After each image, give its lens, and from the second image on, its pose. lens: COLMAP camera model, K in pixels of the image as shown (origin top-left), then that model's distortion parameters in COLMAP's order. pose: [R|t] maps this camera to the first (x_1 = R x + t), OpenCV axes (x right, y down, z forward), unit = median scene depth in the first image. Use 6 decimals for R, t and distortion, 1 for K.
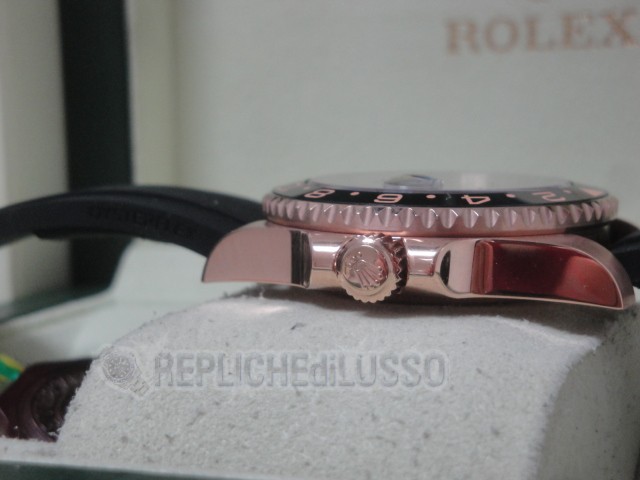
lens RADIAL K [[1434.2, 0, 320.0], [0, 1434.2, 240.0], [0, 0, 1]] dist [0.242471, 0.521730]
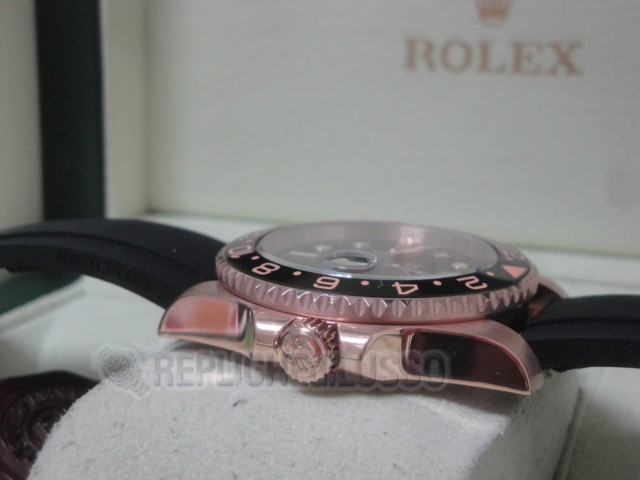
lens RADIAL K [[1434.2, 0, 320.0], [0, 1434.2, 240.0], [0, 0, 1]] dist [0.242471, 0.521730]
pose [[0.999364, 0.033686, 0.011691, 0.029025], [-0.034685, 0.994422, 0.099609, -0.175140], [-0.008270, -0.099951, 0.994958, -0.097184]]
